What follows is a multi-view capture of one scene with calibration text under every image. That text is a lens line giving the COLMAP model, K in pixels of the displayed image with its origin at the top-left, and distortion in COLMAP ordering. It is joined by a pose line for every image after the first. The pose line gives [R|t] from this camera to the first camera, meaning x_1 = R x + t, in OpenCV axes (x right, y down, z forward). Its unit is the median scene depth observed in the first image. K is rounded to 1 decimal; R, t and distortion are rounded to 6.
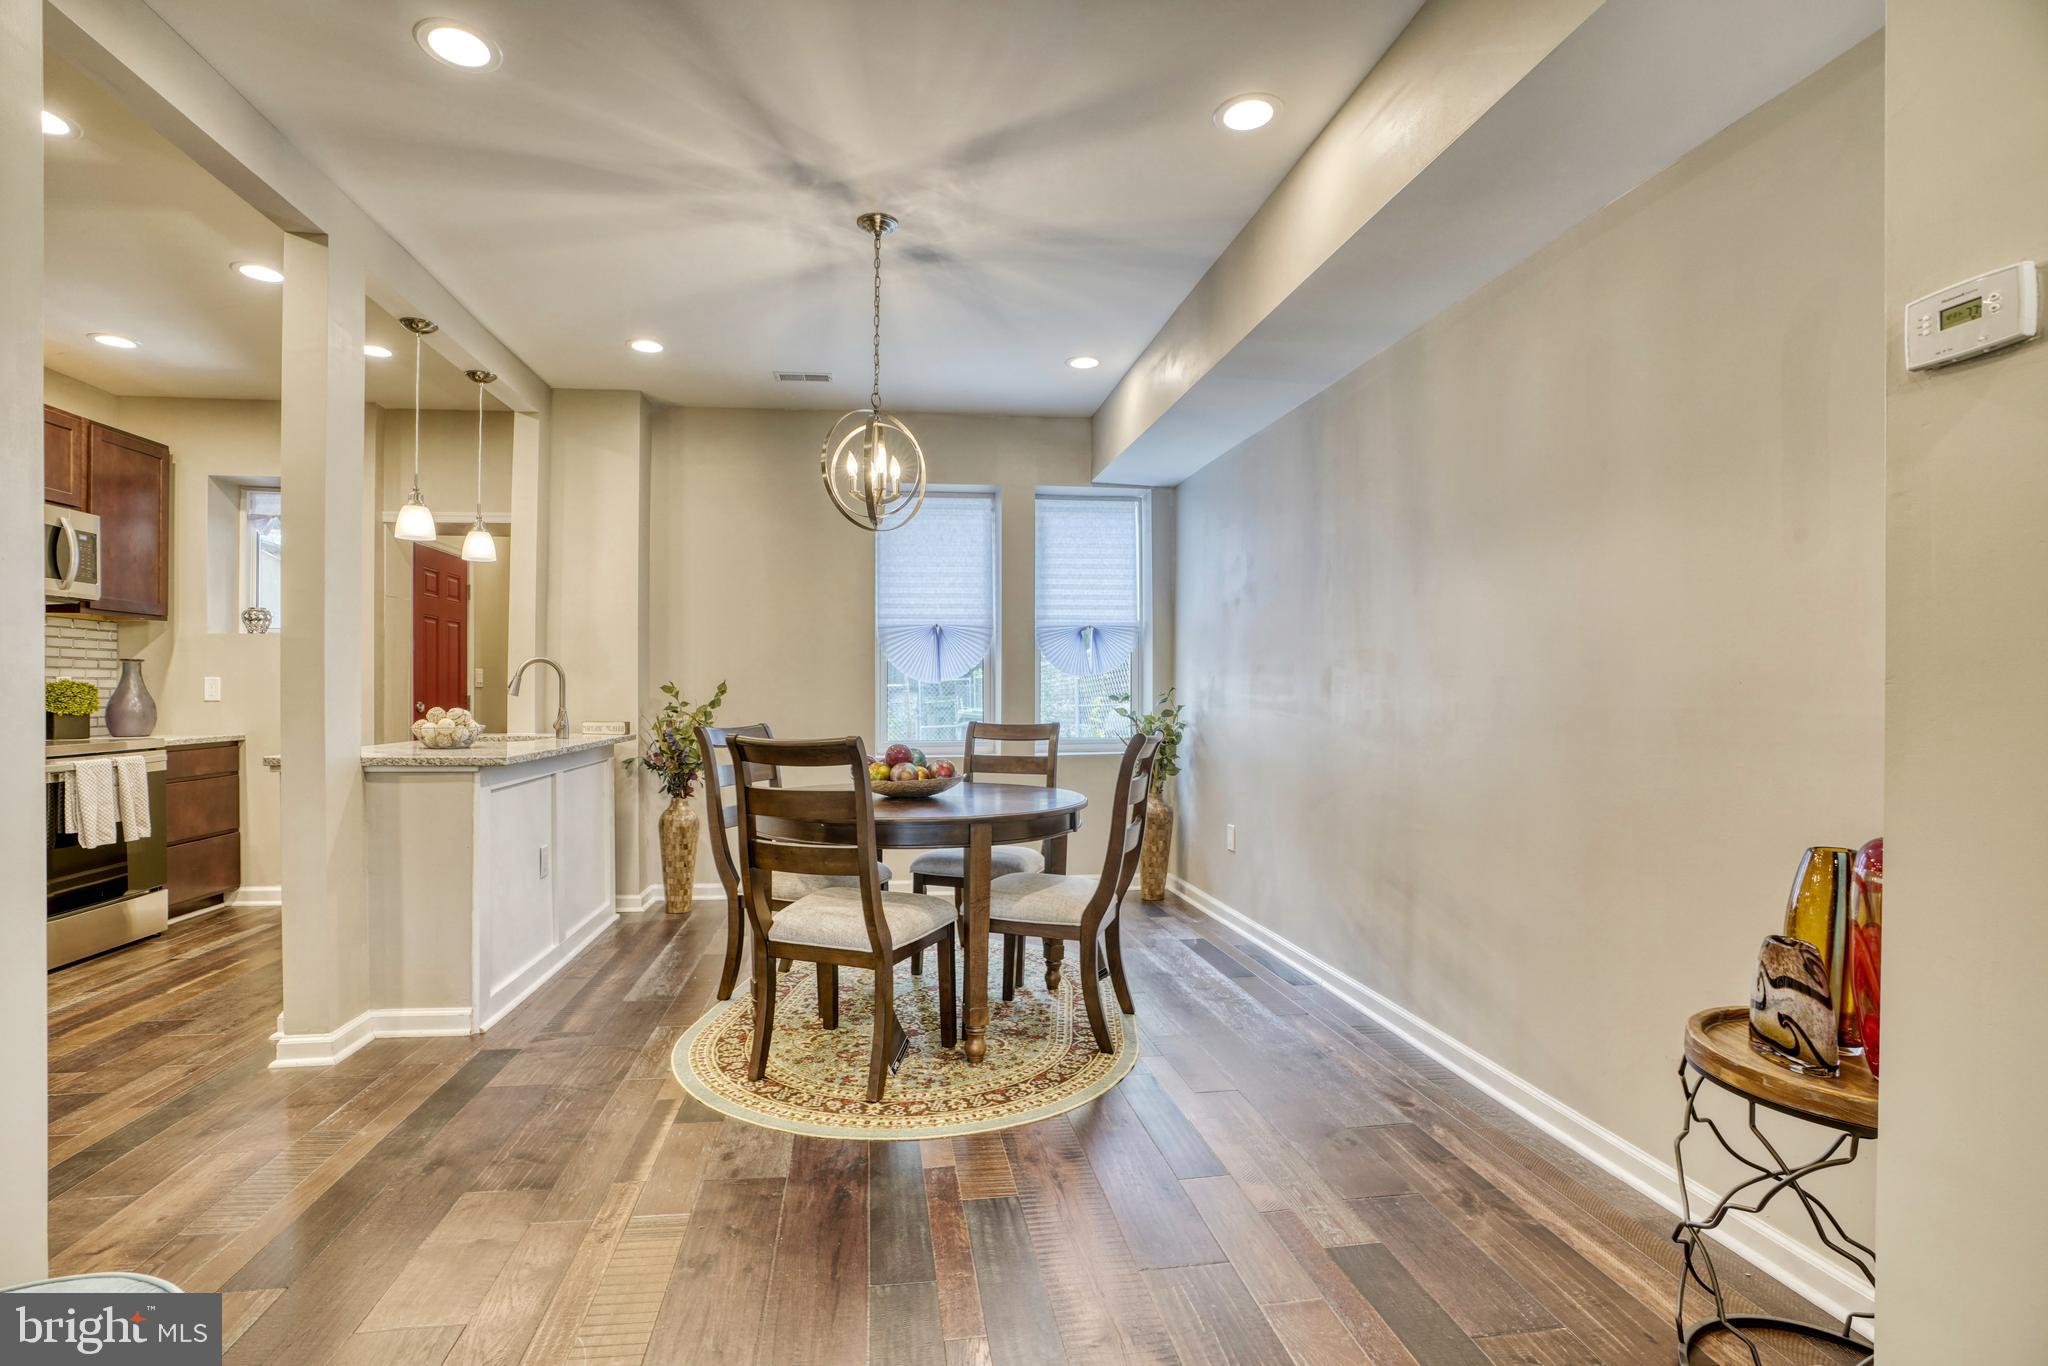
lens RADIAL K [[941.4, 0, 1005.1], [0, 941.4, 690.4], [0, 0, 1]] dist [-0.068930, 0.026062]
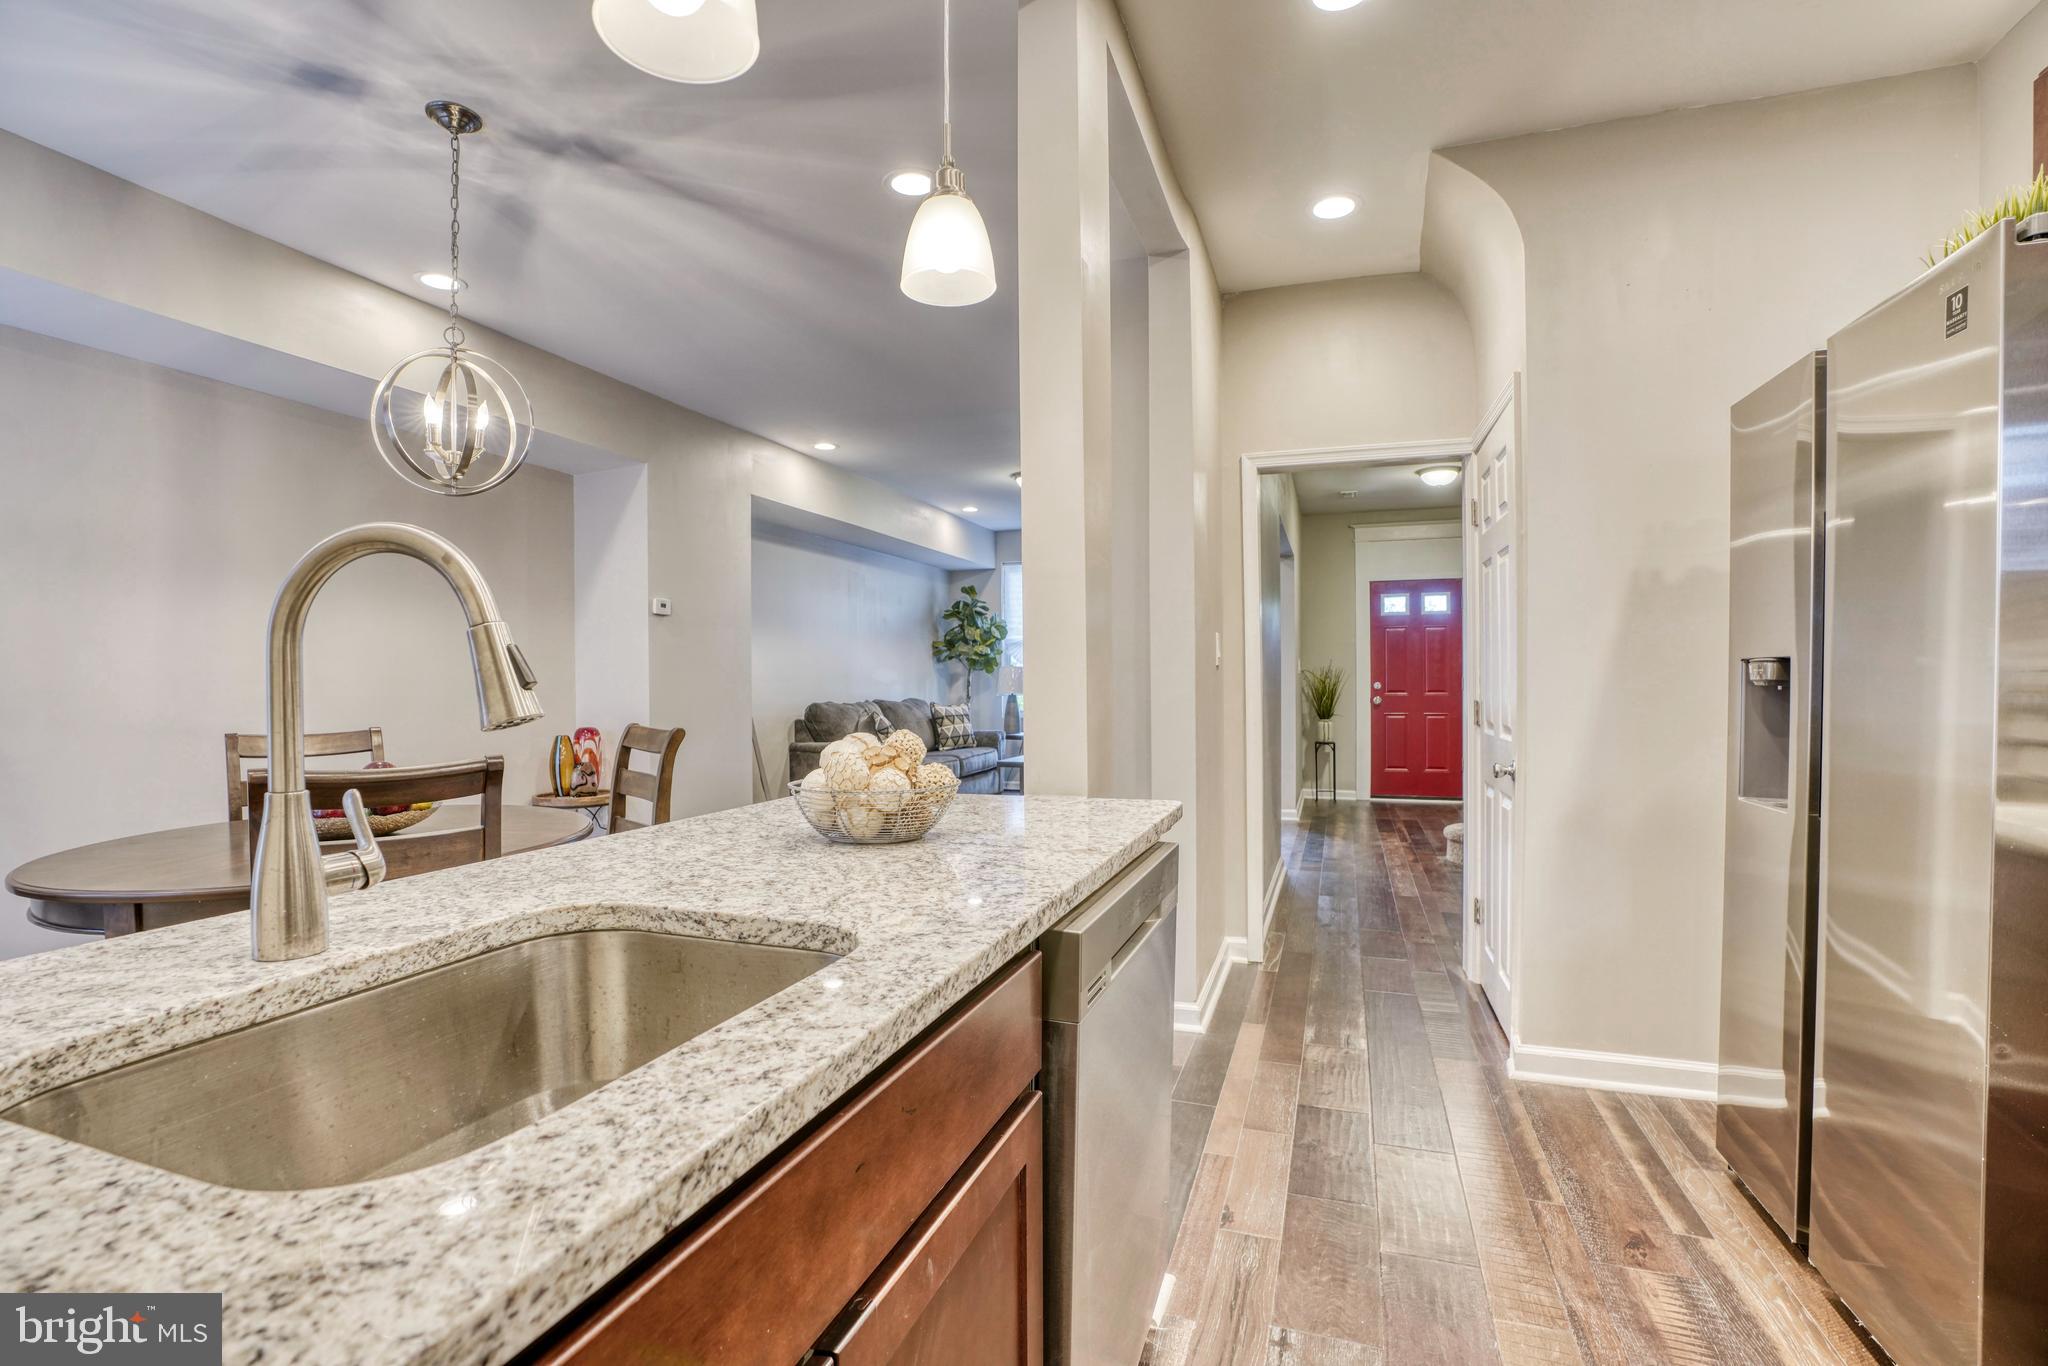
lens RADIAL K [[941.4, 0, 1004.5], [0, 941.4, 693.5], [0, 0, 1]] dist [-0.068930, 0.026062]
pose [[-0.882132, -0.000092, 0.471002, -0.657572], [0.008072, 0.999850, 0.015313, -0.003398], [-0.470932, 0.017310, -0.881999, 1.037736]]
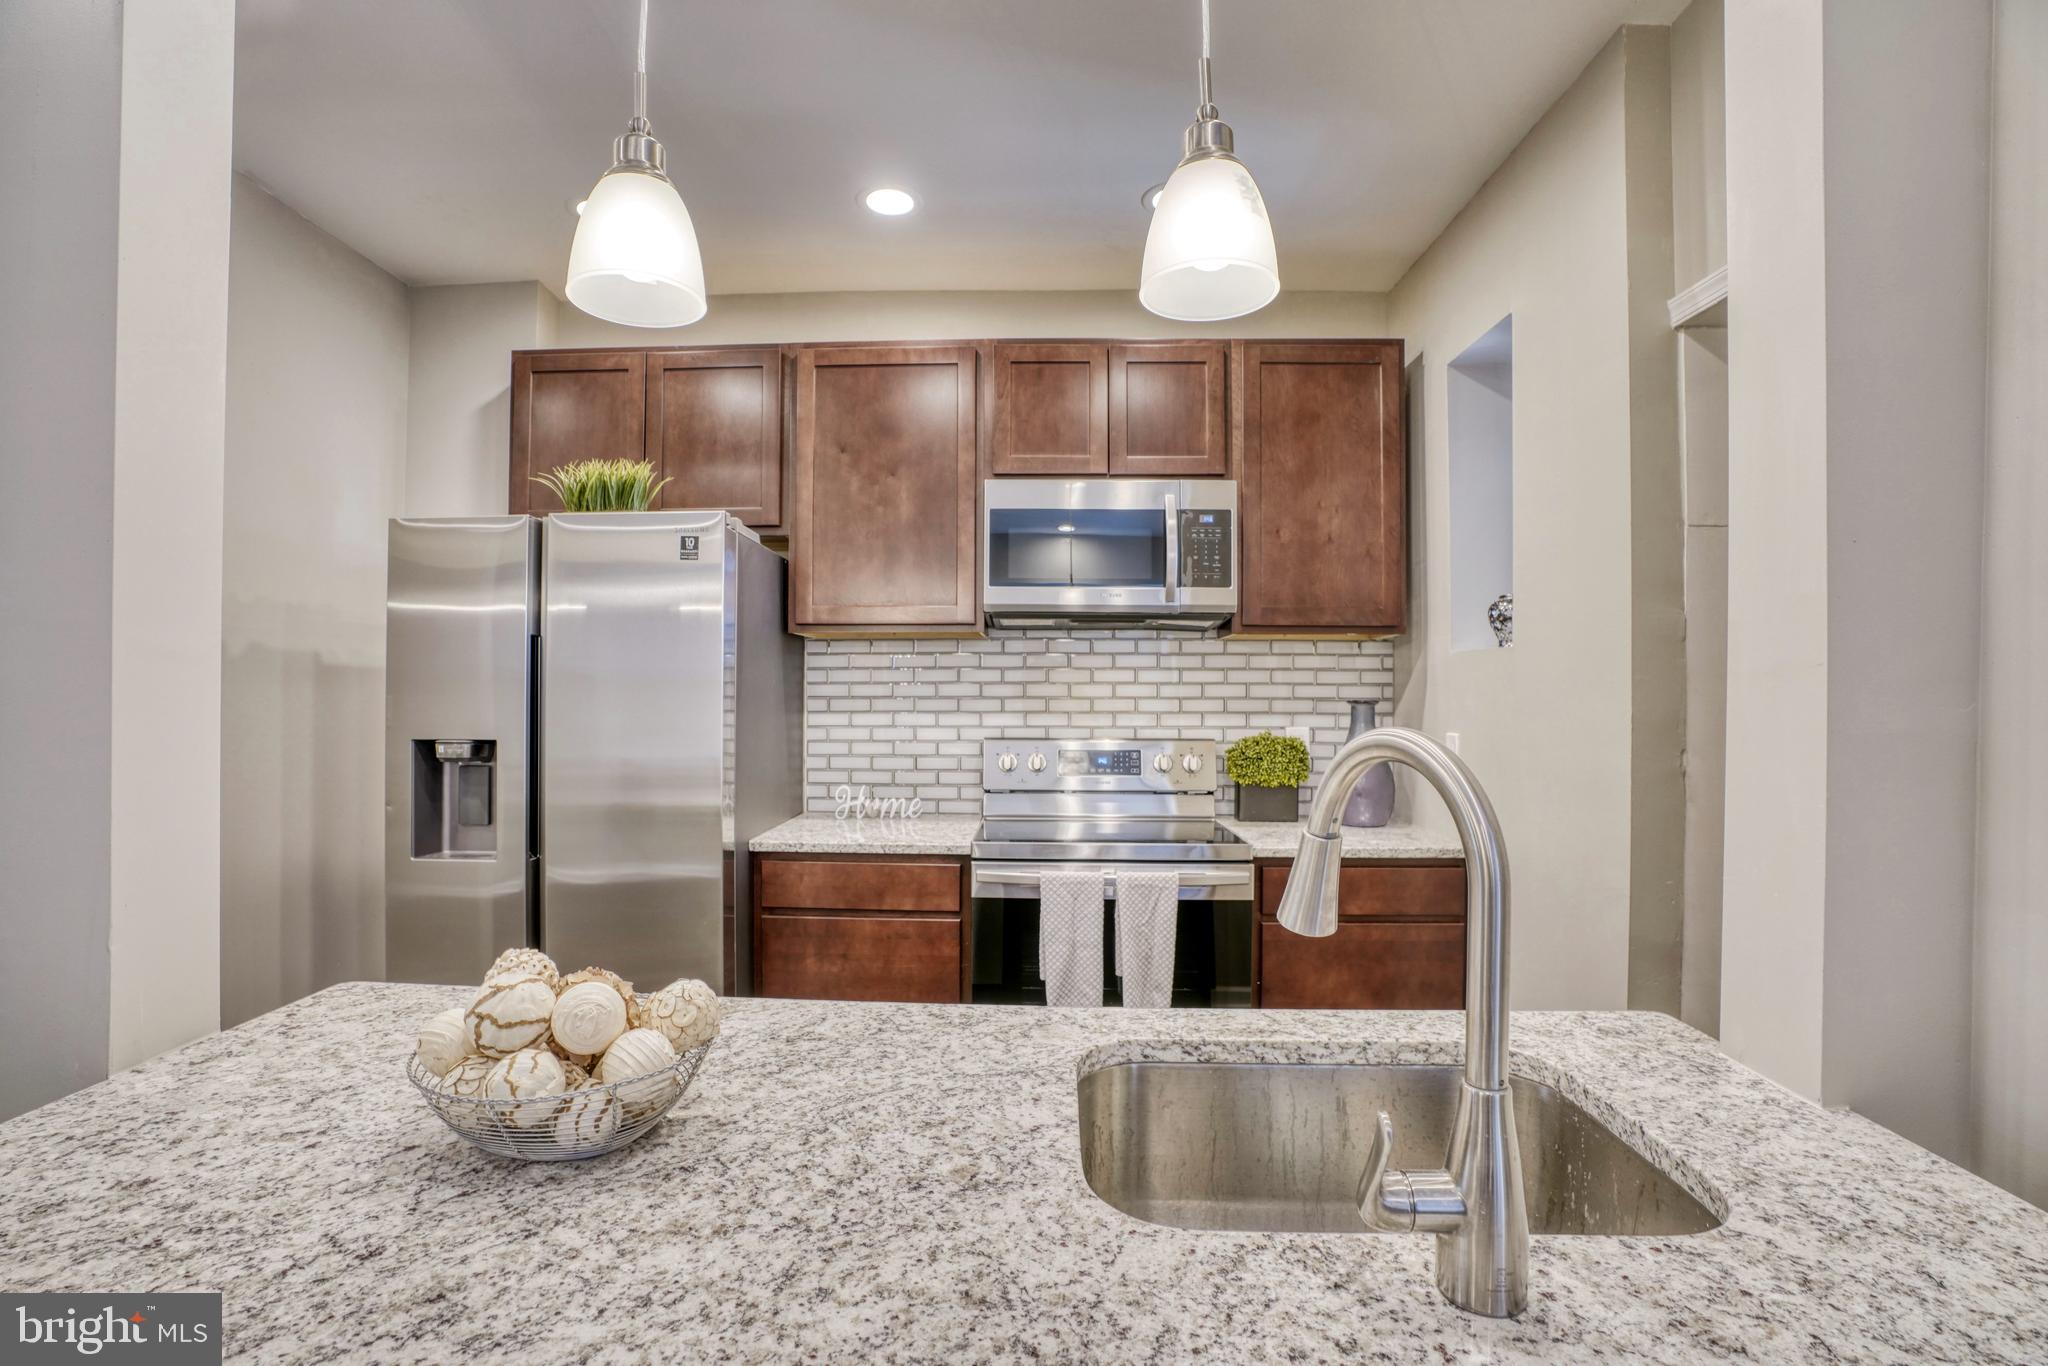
lens RADIAL K [[941.4, 0, 1007.0], [0, 941.4, 688.1], [0, 0, 1]] dist [-0.068930, 0.026062]
pose [[-0.179299, -0.006094, -0.983776, -0.305527], [-0.005667, 0.999971, -0.005162, -0.039367], [0.983778, 0.004650, -0.179328, 0.902946]]
